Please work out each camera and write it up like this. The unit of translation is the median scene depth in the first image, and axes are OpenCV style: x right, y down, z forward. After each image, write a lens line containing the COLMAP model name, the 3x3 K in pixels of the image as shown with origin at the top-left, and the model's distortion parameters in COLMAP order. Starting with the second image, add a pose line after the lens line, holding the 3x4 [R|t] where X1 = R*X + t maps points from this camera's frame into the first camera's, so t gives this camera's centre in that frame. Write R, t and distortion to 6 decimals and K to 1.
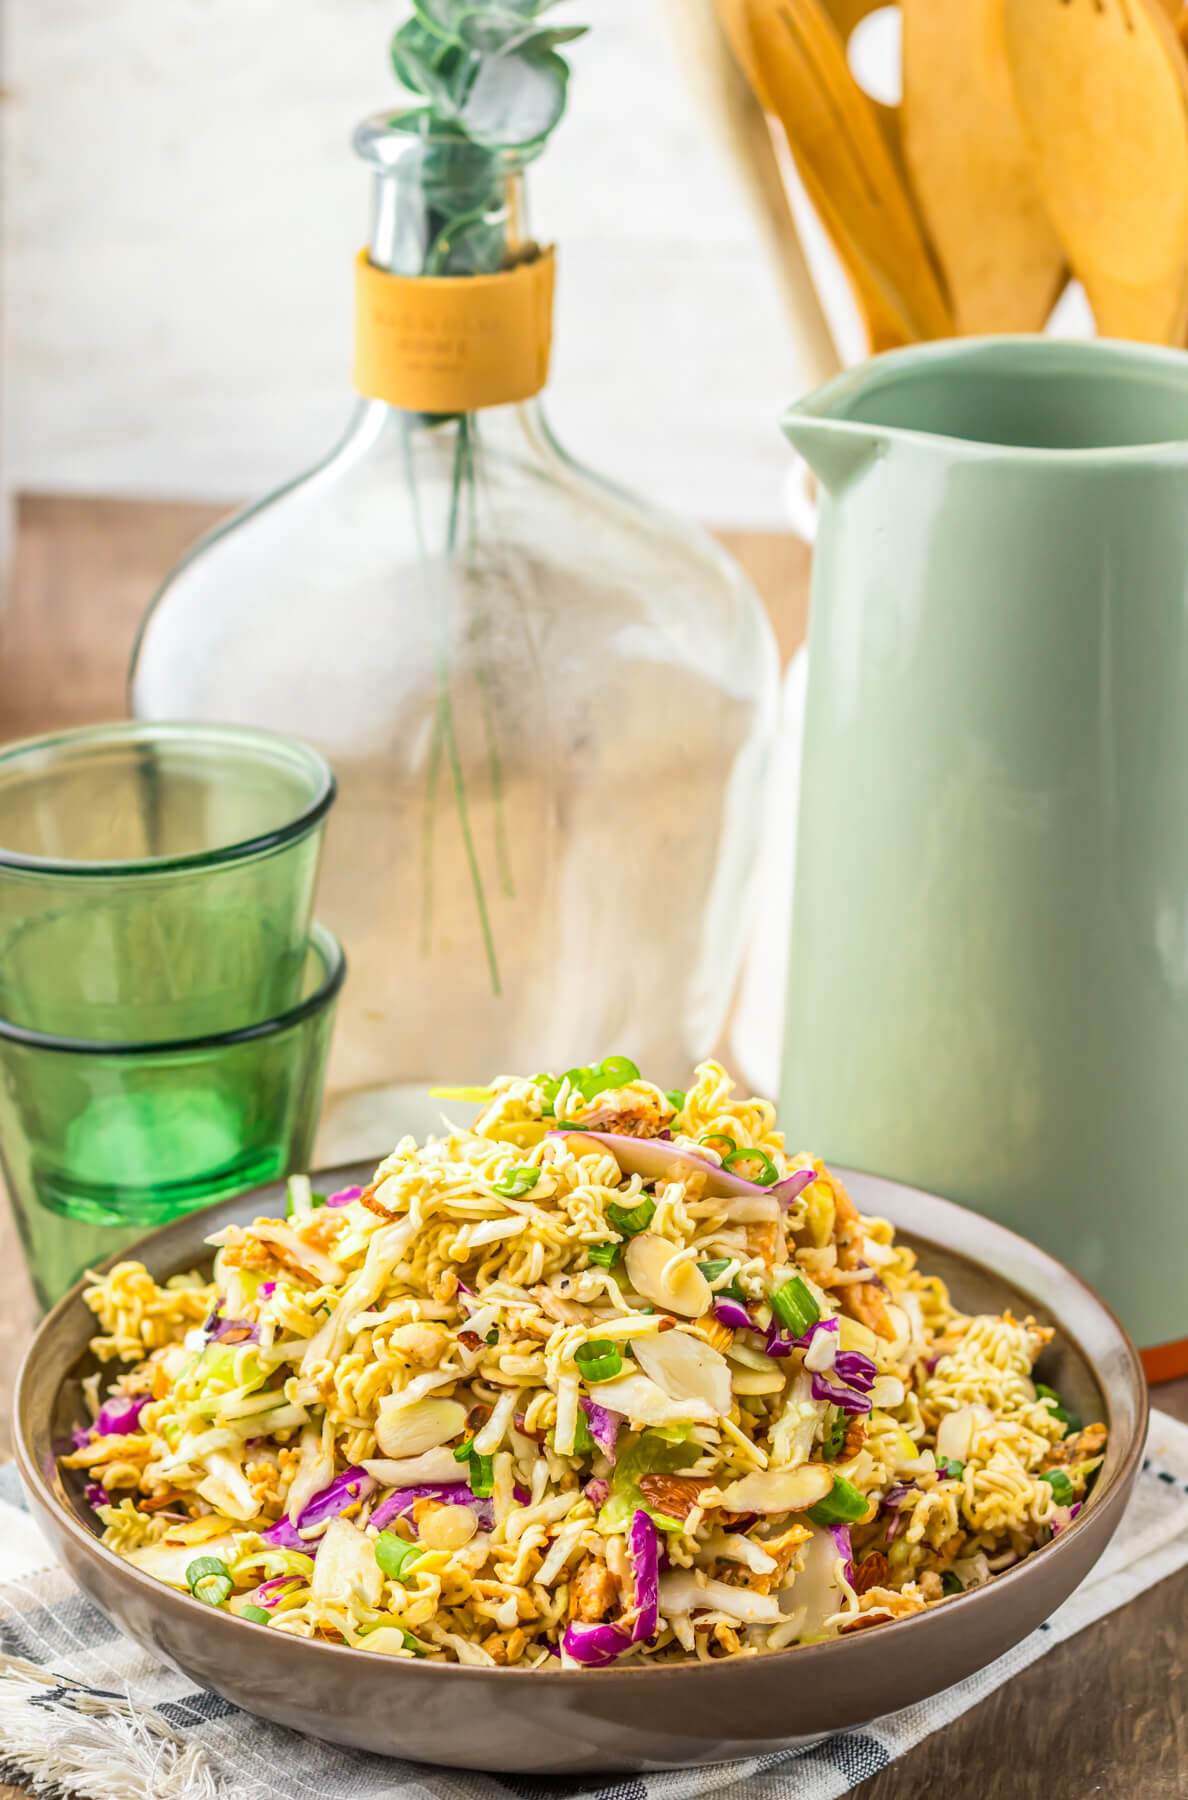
lens RADIAL K [[4927.0, 0, 626.1], [0, 4927.0, 893.8], [0, 0, 1]] dist [-0.120741, 0.000000]
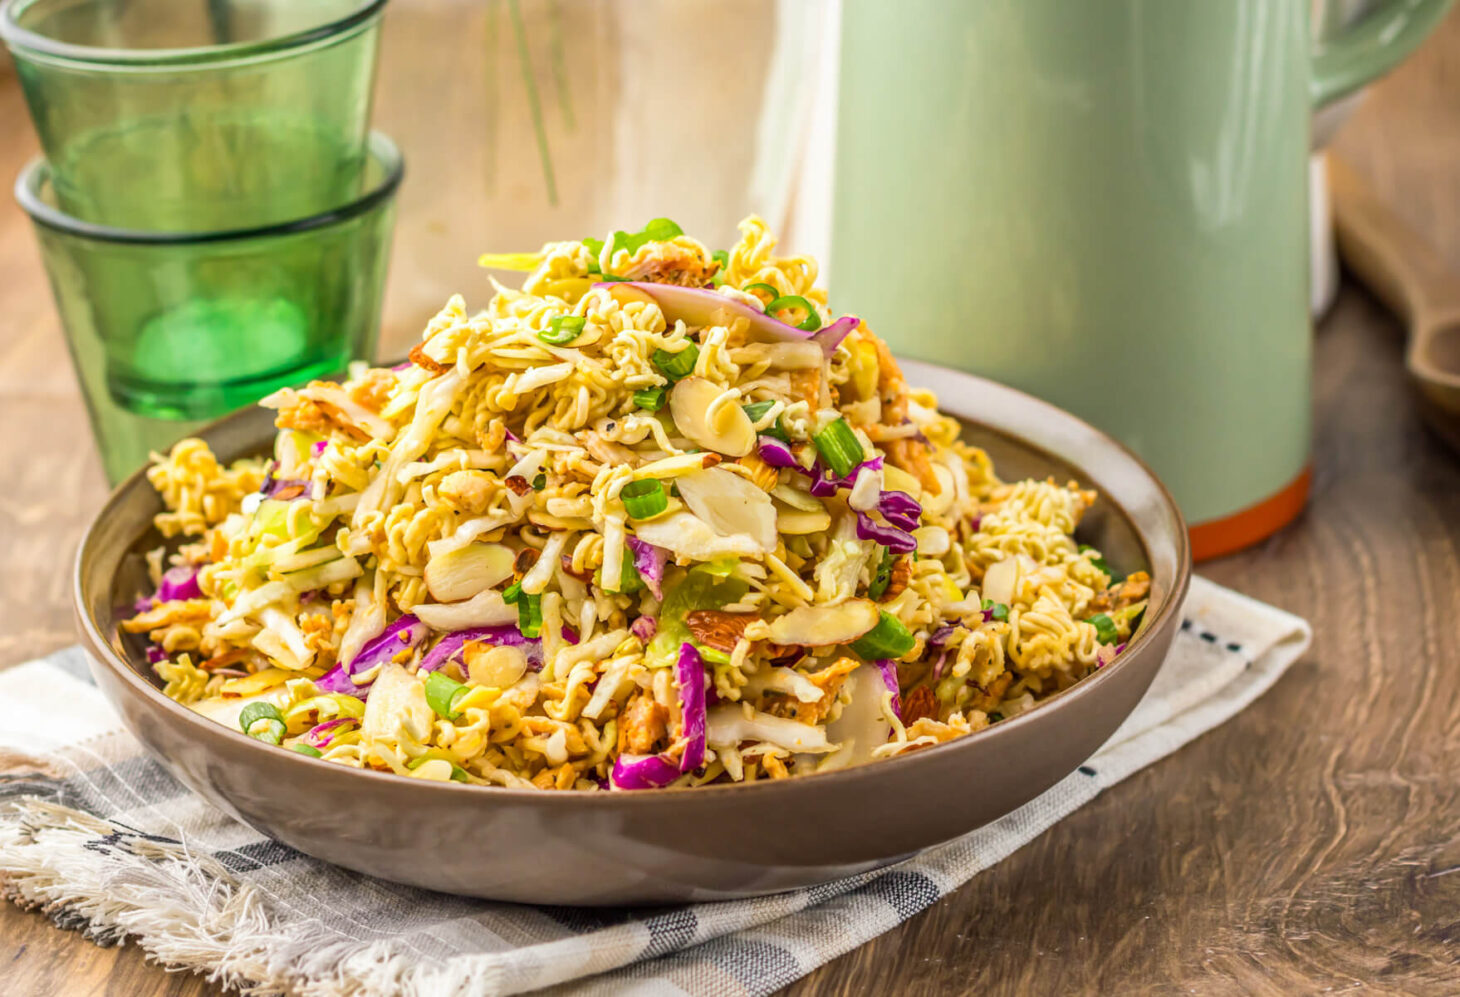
lens RADIAL K [[4150.4, 0, 687.5], [0, 4150.4, 469.1], [0, 0, 1]] dist [-0.126468, 0.000000]
pose [[0.999827, -0.015582, -0.010122, 0.011792], [0.015740, 0.999753, 0.015714, 0.074466], [0.009874, -0.015871, 0.999825, 0.148833]]
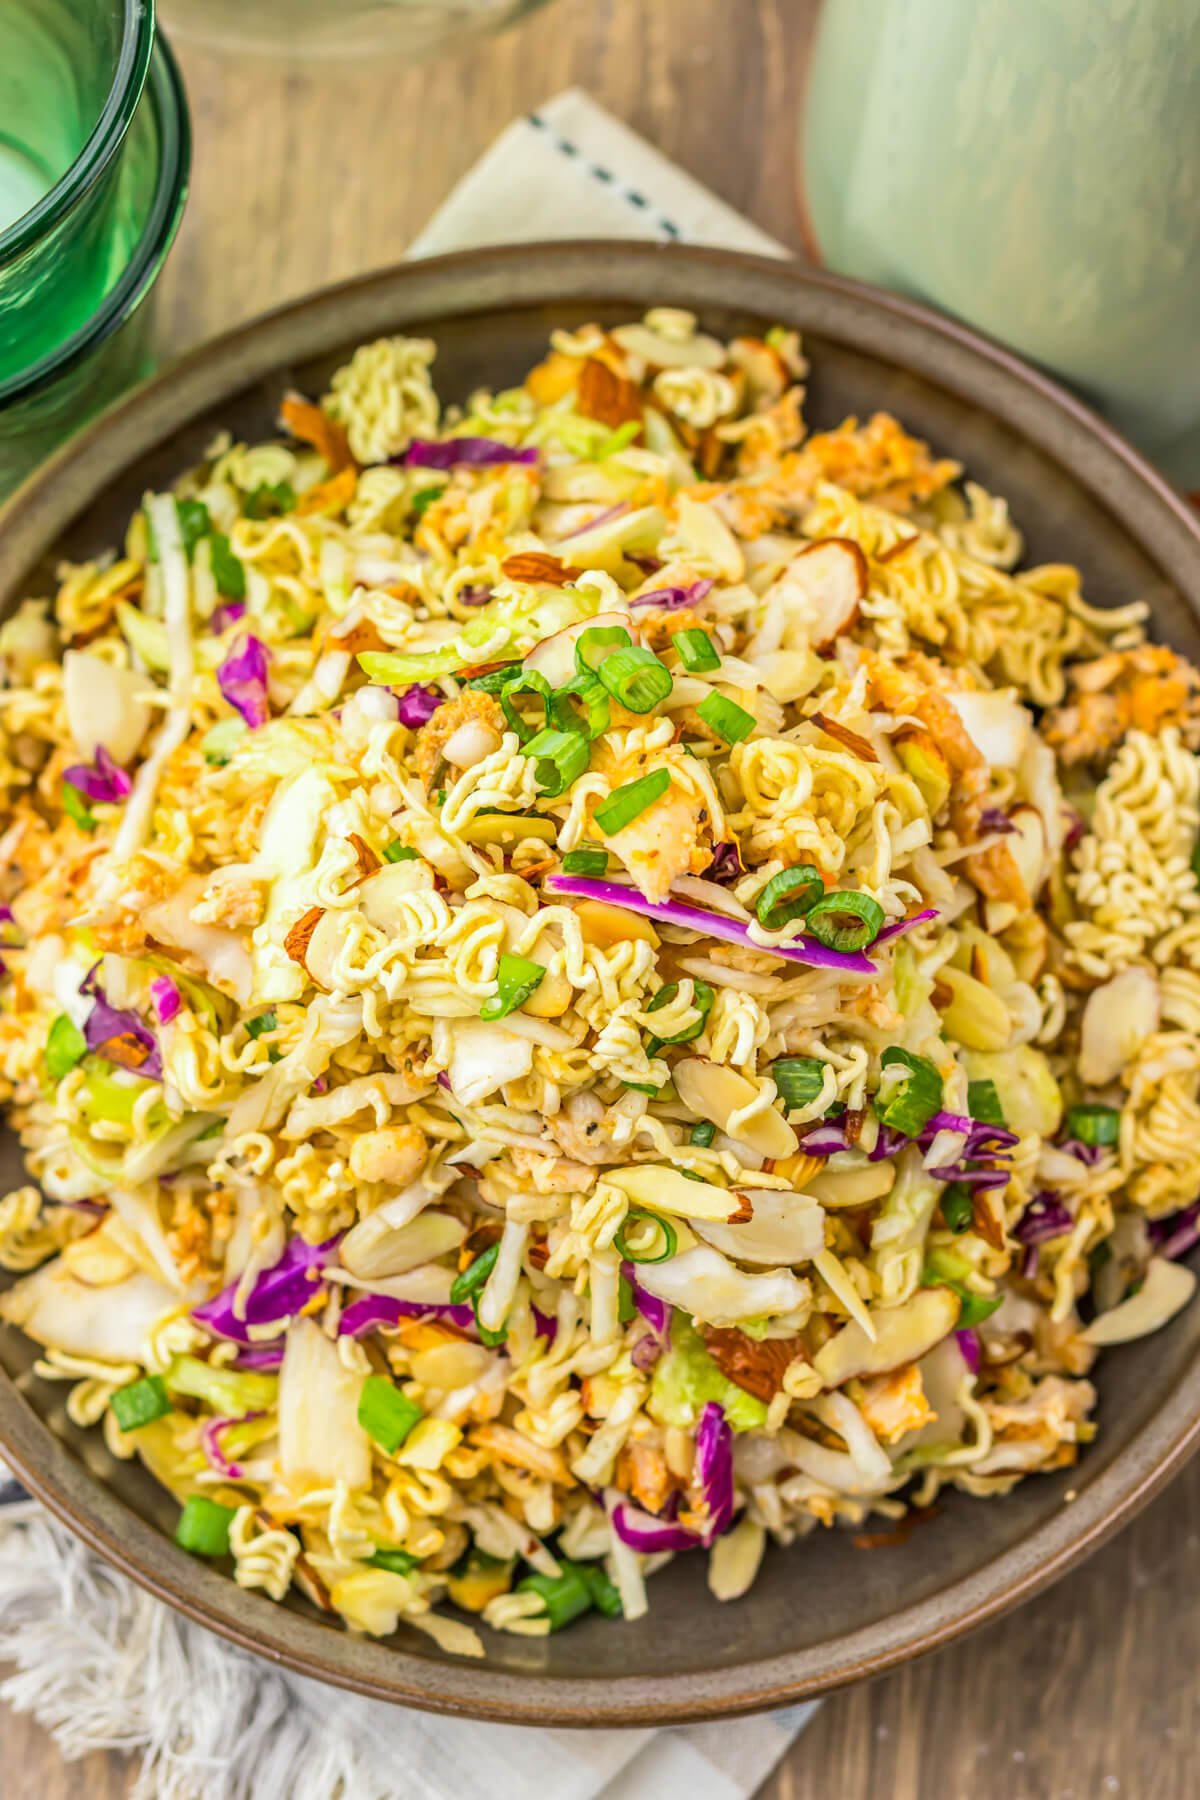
lens RADIAL K [[4773.4, 0, 609.7], [0, 4773.4, 953.6], [0, 0, 1]] dist [-0.150154, 0.000000]
pose [[0.998125, -0.058908, 0.016641, -0.019825], [0.022534, 0.606359, 0.794872, -0.486304], [-0.056915, -0.793006, 0.606549, 0.595720]]
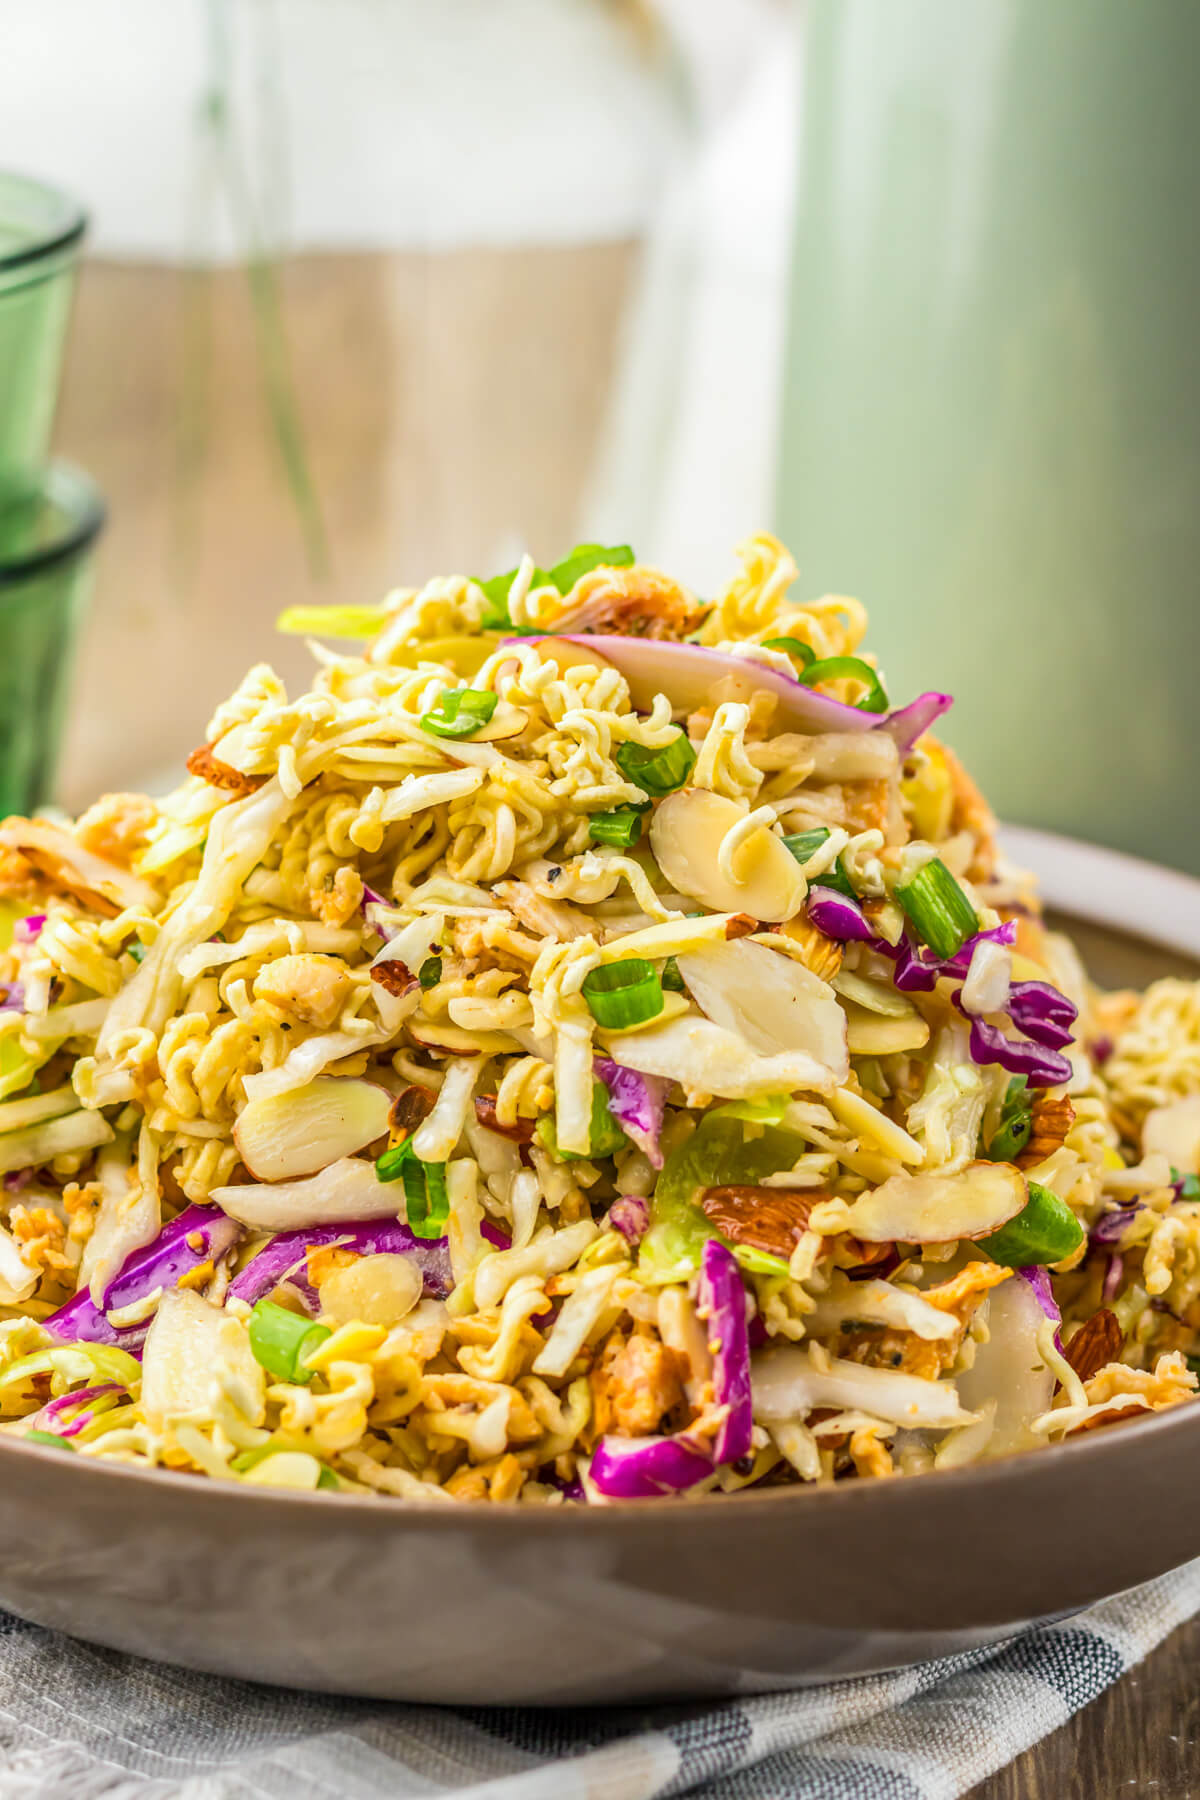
lens RADIAL K [[4773.4, 0, 594.7], [0, 4773.4, 897.5], [0, 0, 1]] dist [-0.150154, 0.000000]
pose [[0.995231, -0.025361, 0.094195, -0.060900], [0.028731, 0.998988, -0.034594, 0.101370], [-0.093223, 0.037135, 0.994953, 0.432563]]
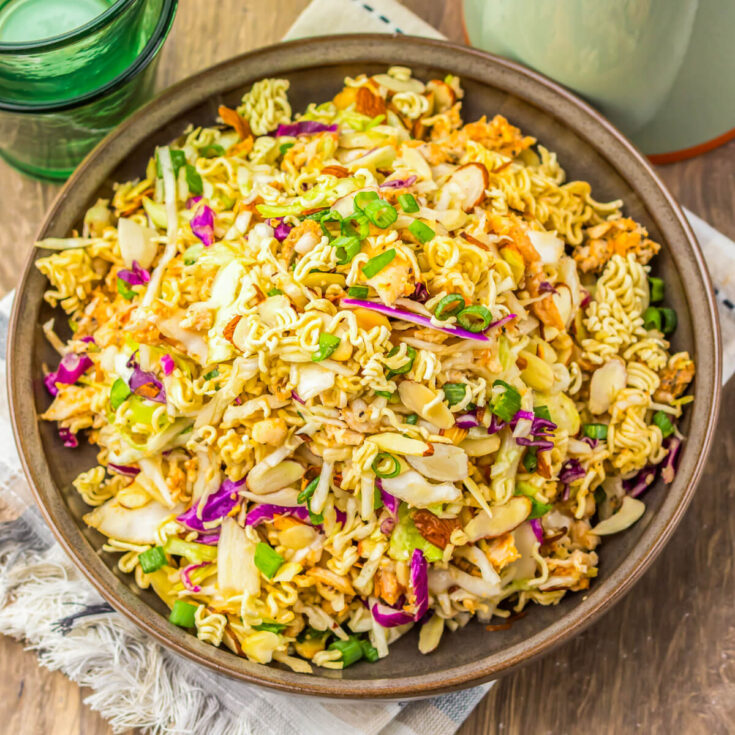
lens RADIAL K [[3517.0, 0, 400.9], [0, 3517.0, 288.1], [0, 0, 1]] dist [-0.032275, 0.000000]
pose [[0.997935, -0.059426, 0.024377, -0.024913], [0.024634, 0.704590, 0.709187, -0.750536], [-0.059320, -0.707122, 0.704599, 0.227268]]
